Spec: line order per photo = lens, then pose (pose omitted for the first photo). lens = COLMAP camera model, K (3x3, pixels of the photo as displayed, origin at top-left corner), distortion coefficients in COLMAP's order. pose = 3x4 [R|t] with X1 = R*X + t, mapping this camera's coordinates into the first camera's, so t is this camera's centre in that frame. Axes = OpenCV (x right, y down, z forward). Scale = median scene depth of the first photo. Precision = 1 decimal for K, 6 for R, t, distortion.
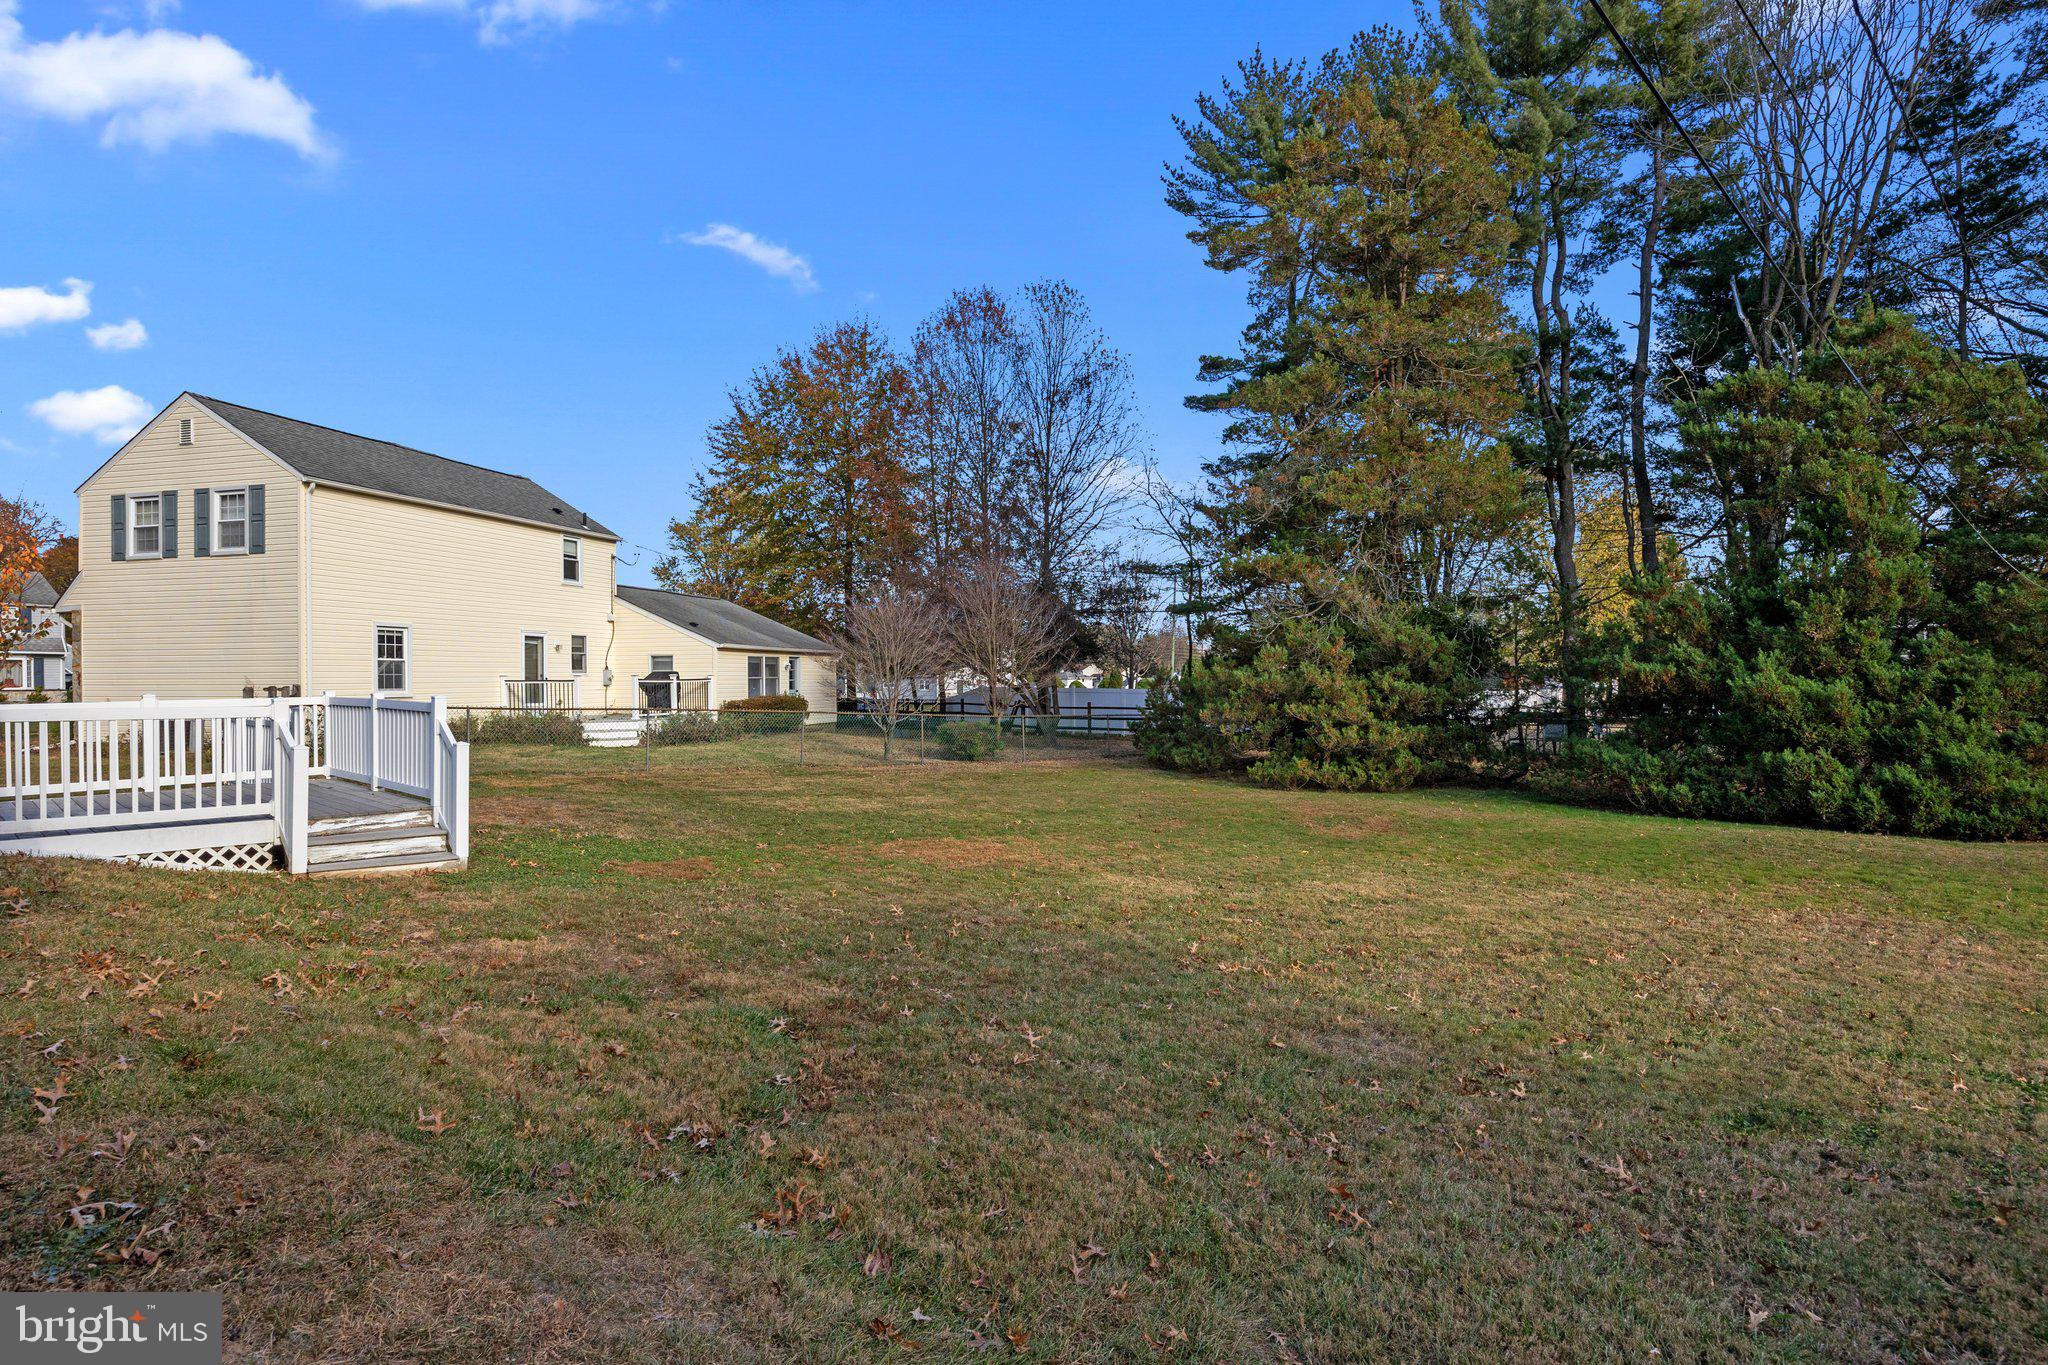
lens RADIAL K [[1053.2, 0, 1024.0], [0, 1053.2, 682.5], [0, 0, 1]] dist [-0.001206, -0.001232]
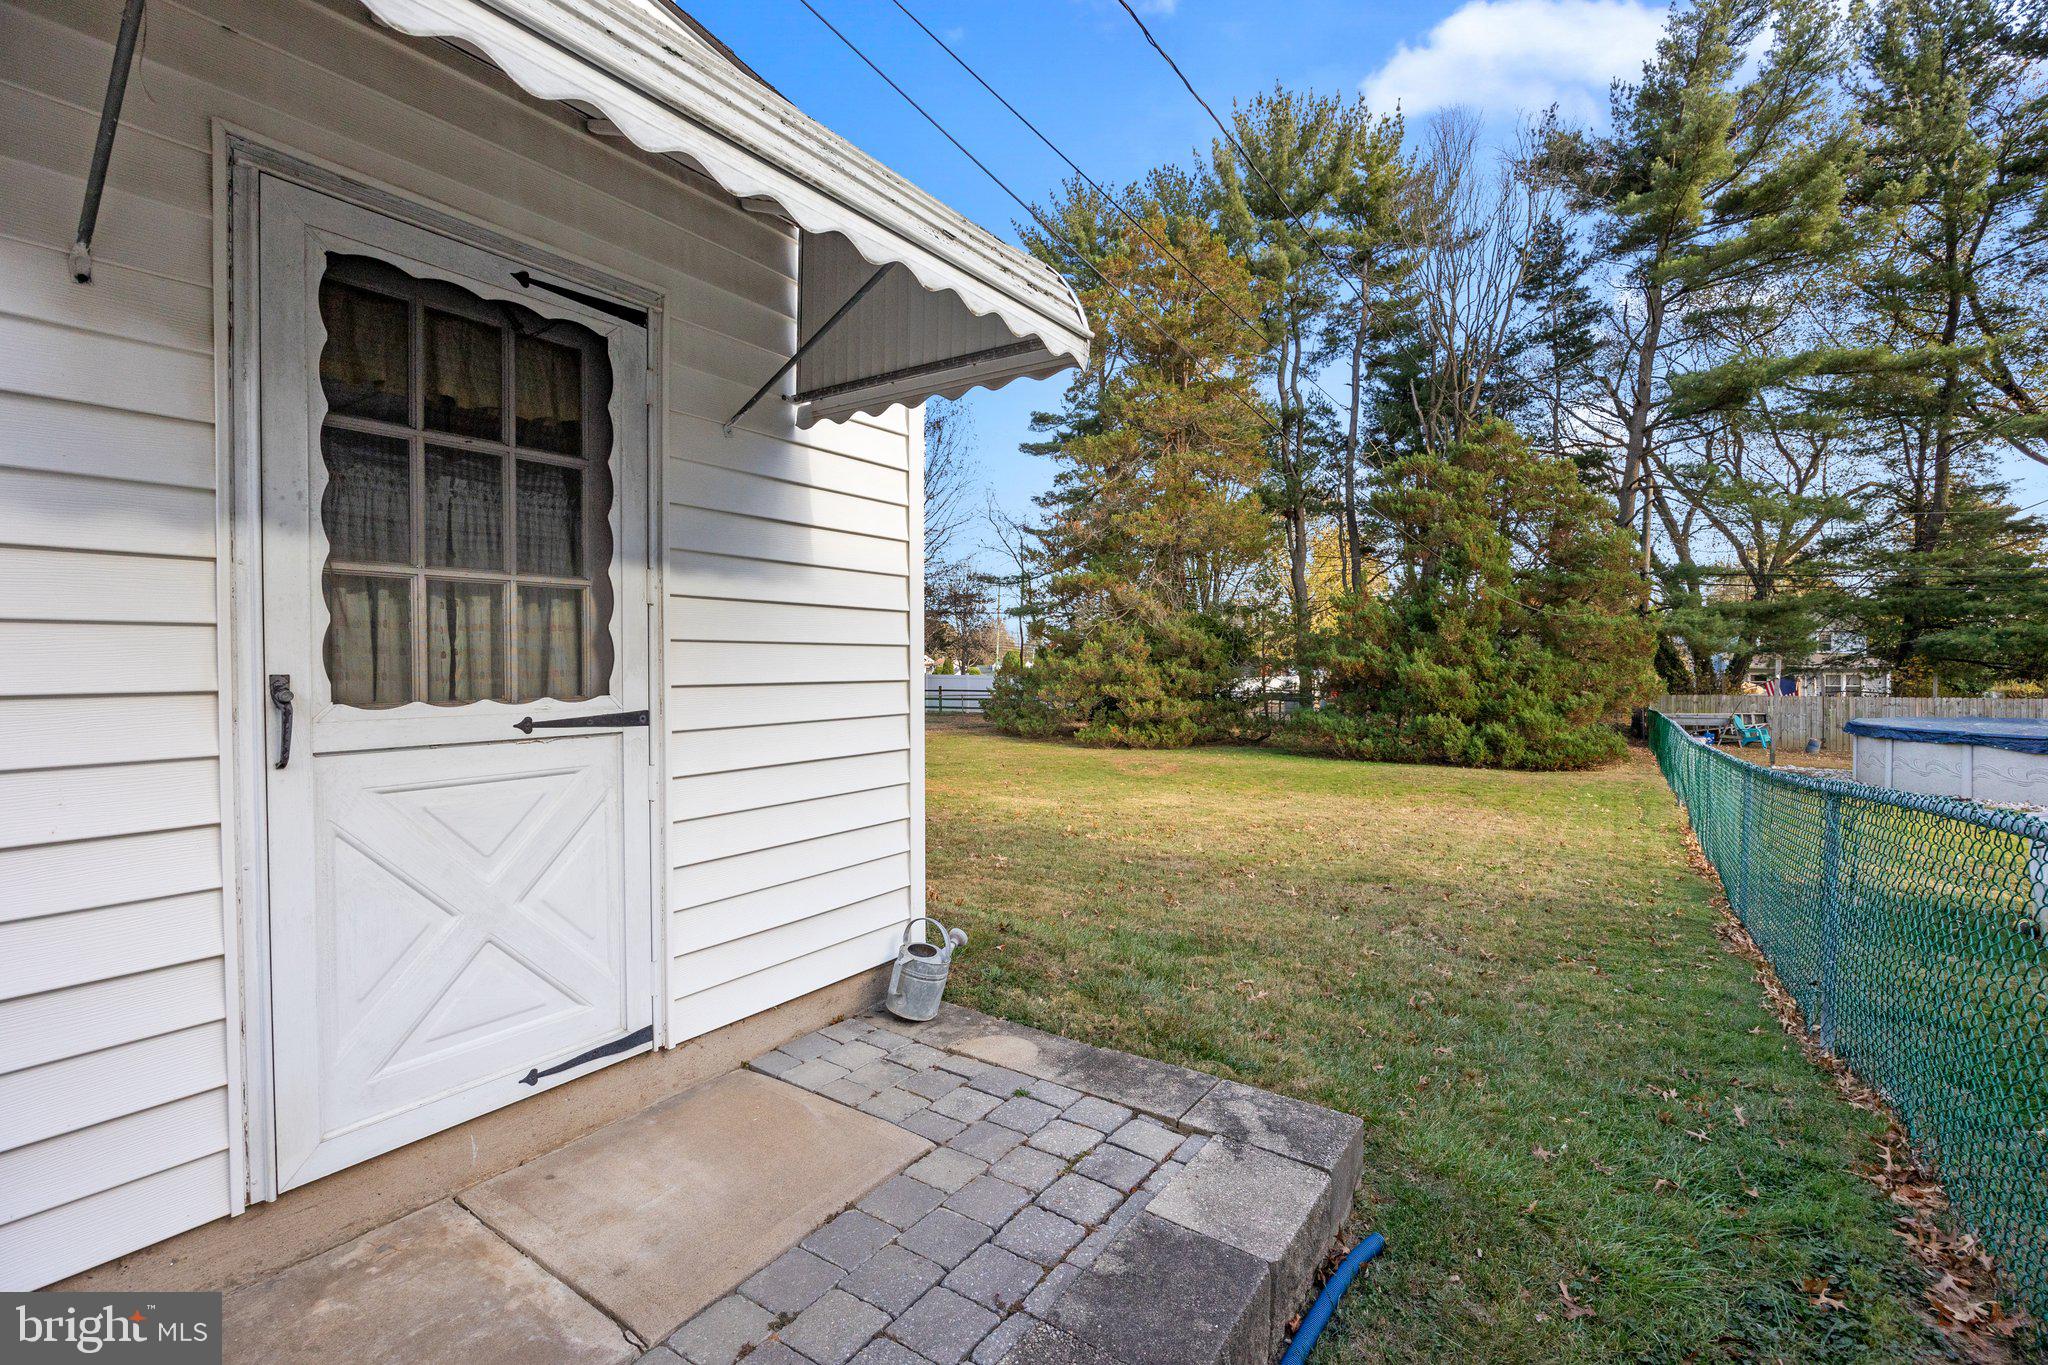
lens RADIAL K [[916.5, 0, 1024.0], [0, 916.5, 682.5], [0, 0, 1]] dist [0.000276, -0.000009]
pose [[0.984428, 0.000306, 0.175786, -0.046579], [-0.002432, 0.999926, 0.011878, 0.002700], [-0.175769, -0.012121, 0.984357, -0.113839]]
